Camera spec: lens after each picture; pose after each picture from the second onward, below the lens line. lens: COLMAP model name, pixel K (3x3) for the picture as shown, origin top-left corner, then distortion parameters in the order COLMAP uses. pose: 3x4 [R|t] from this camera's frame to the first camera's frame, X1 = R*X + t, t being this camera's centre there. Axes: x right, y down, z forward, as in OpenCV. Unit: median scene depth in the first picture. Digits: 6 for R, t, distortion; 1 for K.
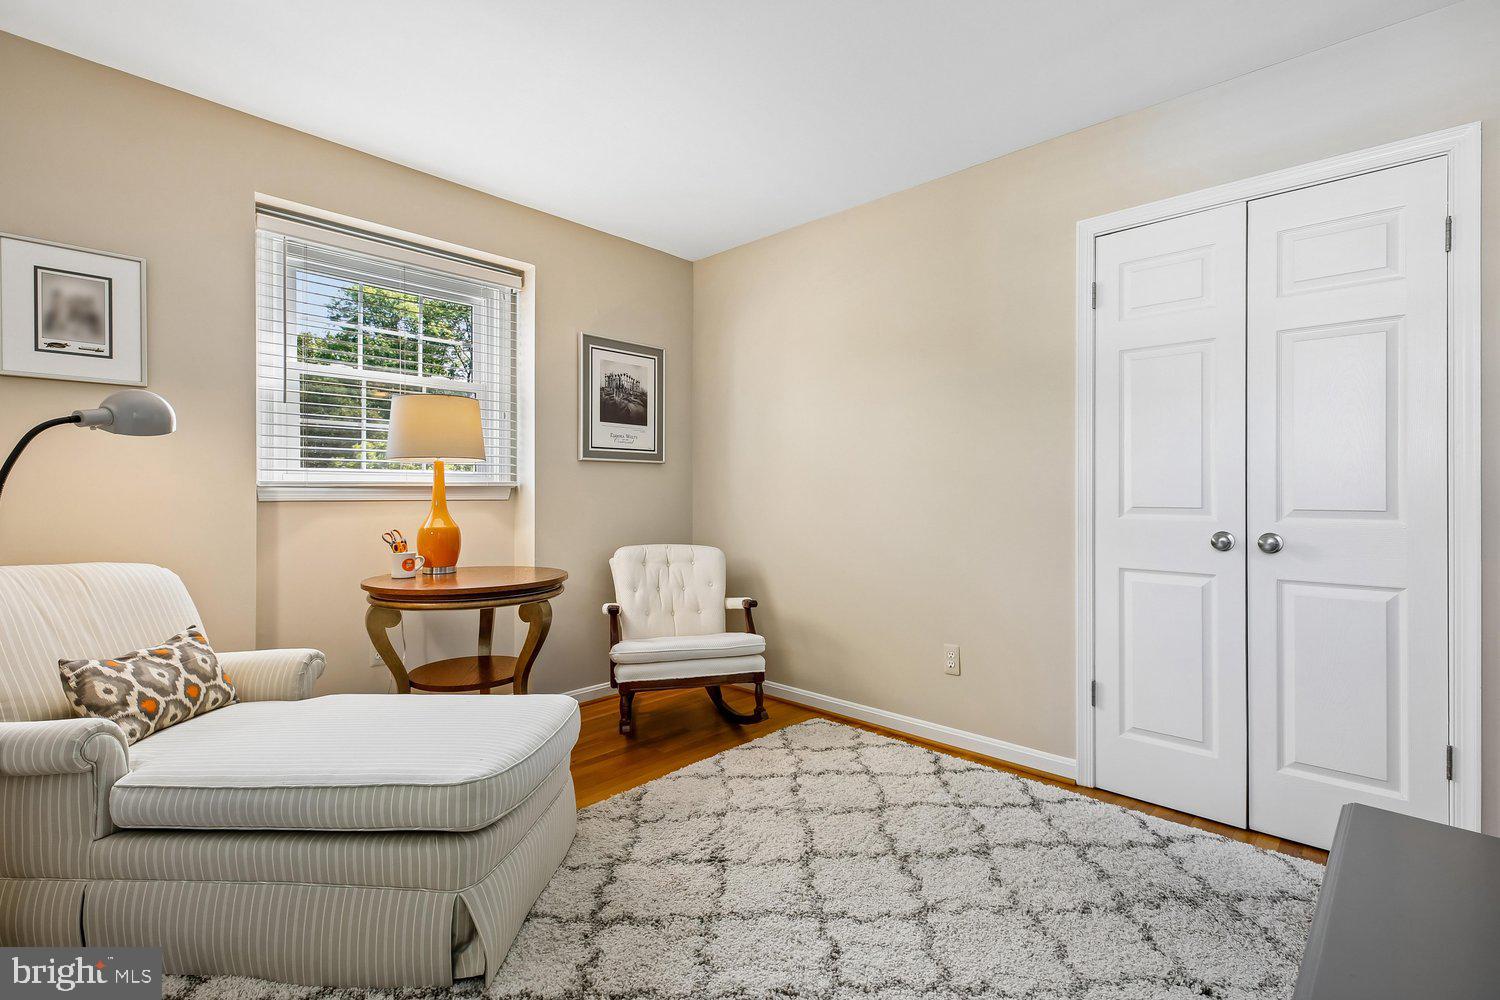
lens RADIAL K [[692.3, 0, 751.8], [0, 692.3, 493.7], [0, 0, 1]] dist [-0.023397, 0.000379]
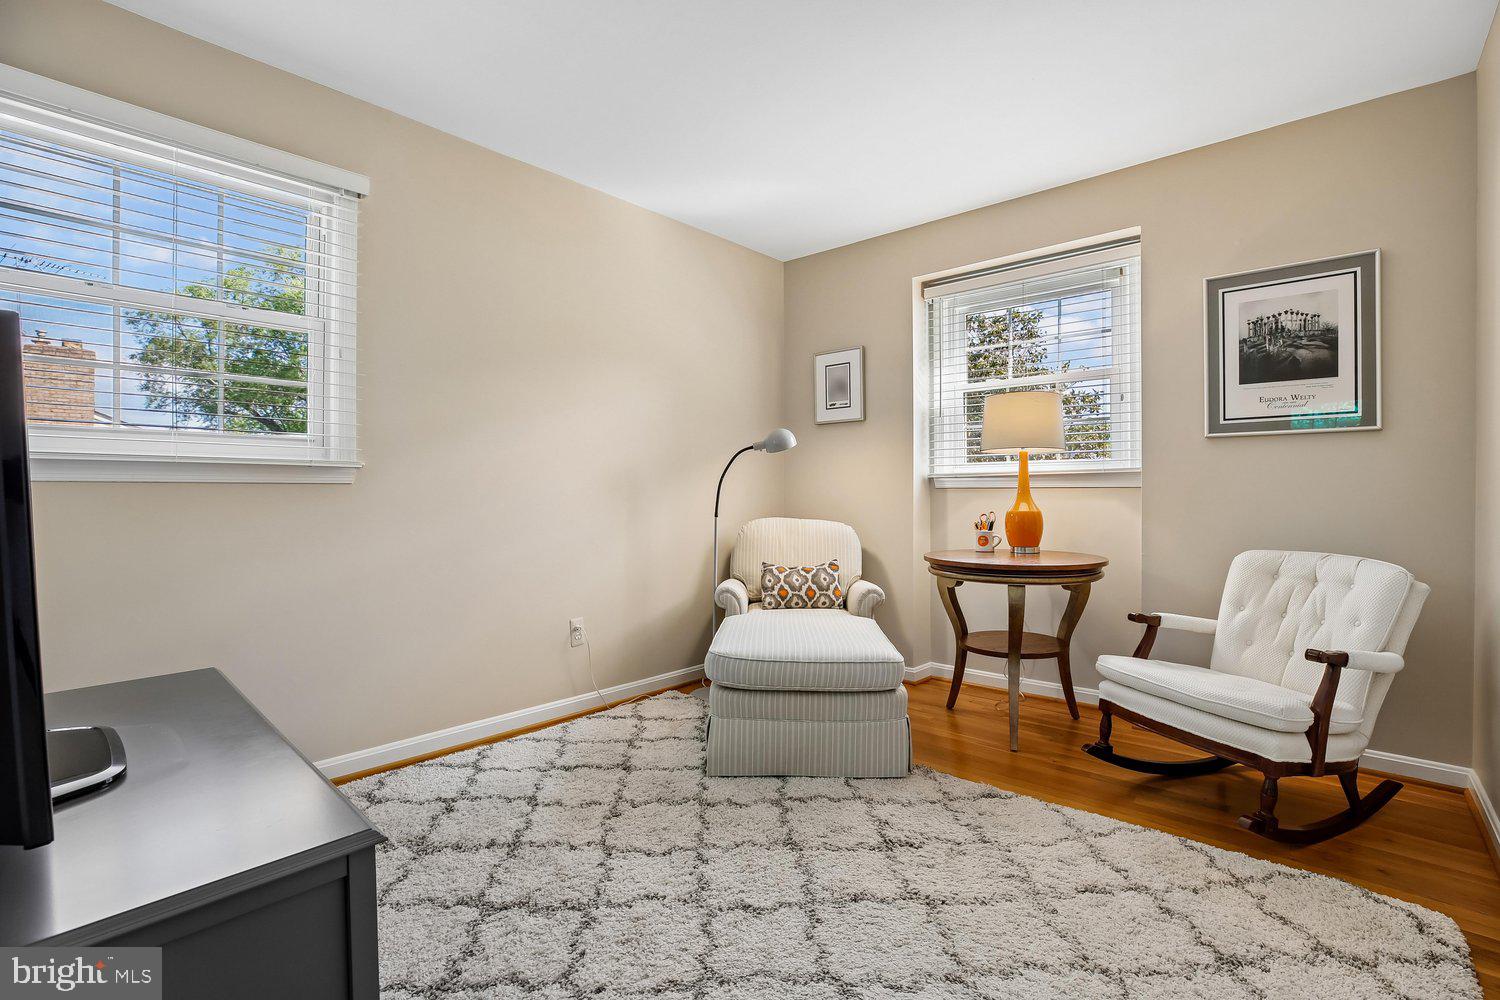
lens RADIAL K [[692.3, 0, 751.8], [0, 692.3, 493.7], [0, 0, 1]] dist [-0.023397, 0.000379]
pose [[0.008941, 0.003334, -0.999954, 0.672757], [0.002728, 0.999991, 0.003359, 0.016018], [0.999956, -0.002758, 0.008931, 0.568154]]
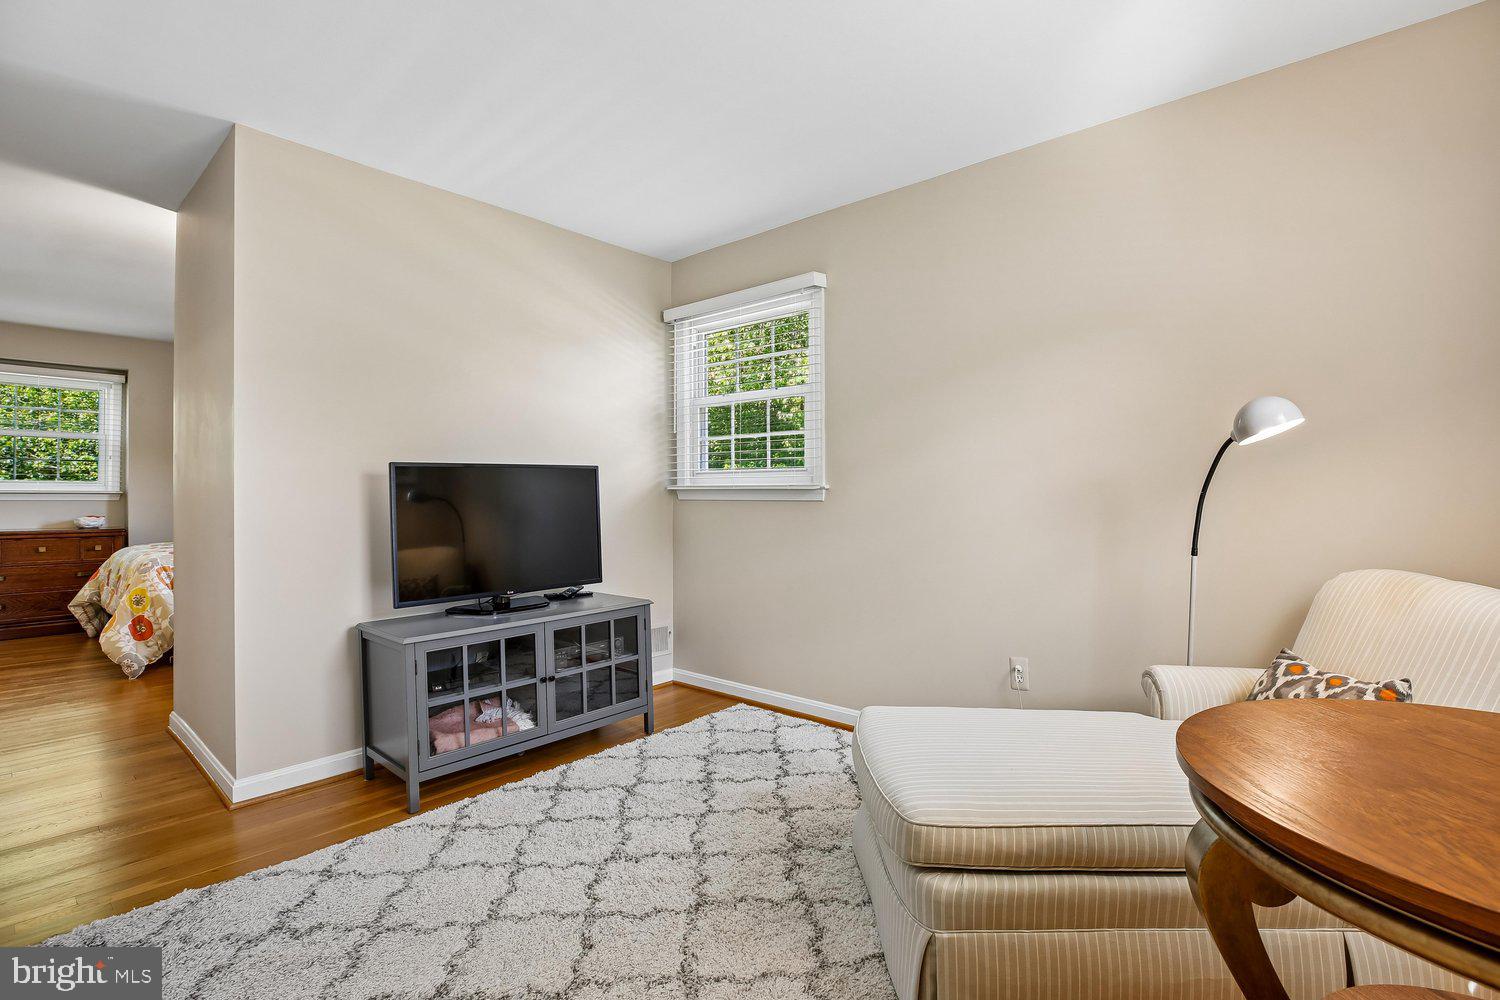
lens RADIAL K [[696.1, 0, 756.7], [0, 696.1, 504.3], [0, 0, 1]] dist [-0.030781, 0.000588]
pose [[-0.999772, -0.006369, -0.020368, -0.076971], [-0.006420, 0.999976, 0.002423, 0.007456], [0.020352, 0.002553, -0.999790, 1.253693]]
